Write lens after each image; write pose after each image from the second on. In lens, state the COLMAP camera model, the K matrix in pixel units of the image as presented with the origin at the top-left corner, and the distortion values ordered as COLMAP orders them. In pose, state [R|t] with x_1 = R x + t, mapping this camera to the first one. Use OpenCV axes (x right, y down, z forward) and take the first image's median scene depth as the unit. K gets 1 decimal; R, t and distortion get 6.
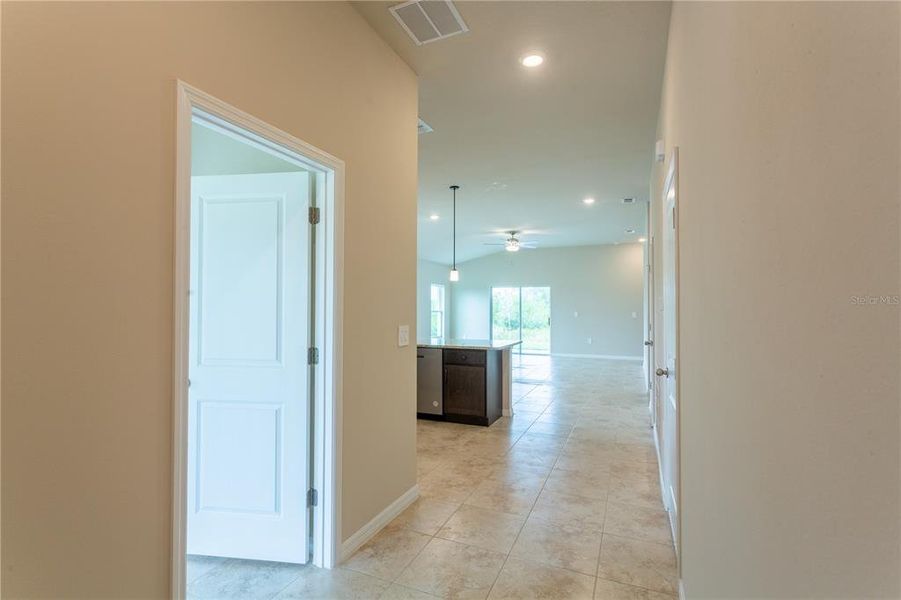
lens RADIAL K [[425.0, 0, 451.2], [0, 425.0, 301.7], [0, 0, 1]] dist [0.001569, 0.000188]
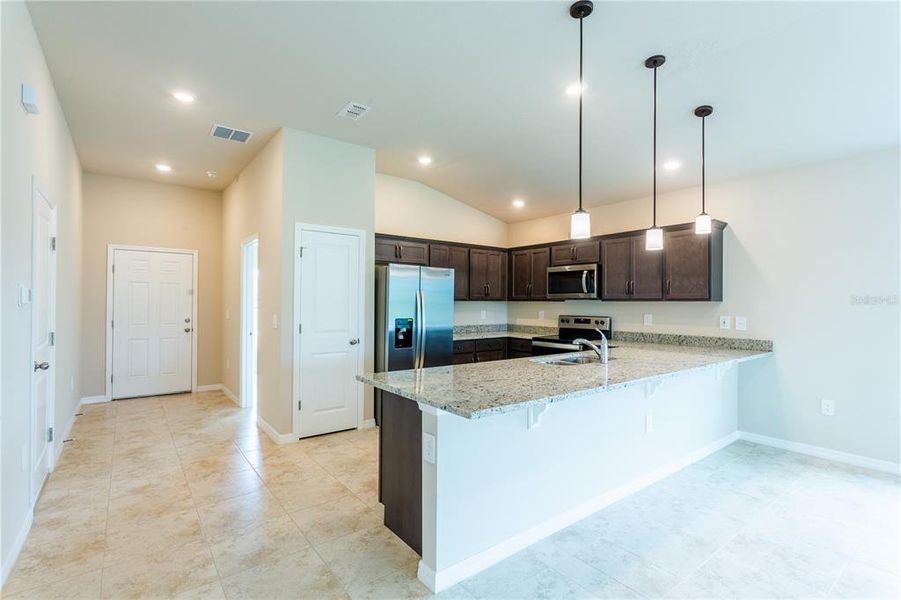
lens RADIAL K [[425.0, 0, 451.2], [0, 425.0, 301.7], [0, 0, 1]] dist [0.001569, 0.000188]
pose [[-0.489315, -0.009126, -0.872059, 0.810400], [0.003432, 0.999917, -0.012390, 0.030658], [0.872100, -0.009056, -0.489244, 2.097567]]
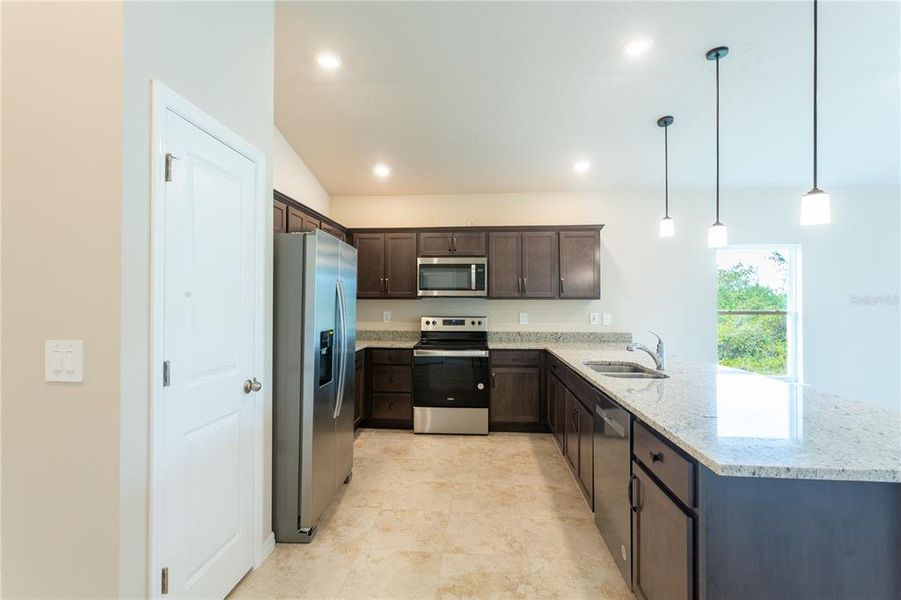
lens RADIAL K [[425.0, 0, 451.2], [0, 425.0, 301.7], [0, 0, 1]] dist [0.001569, 0.000188]
pose [[0.315872, -0.003865, -0.948794, 0.456900], [0.011081, 0.999939, -0.000384, 0.016775], [0.948737, -0.010393, 0.315895, 1.198892]]
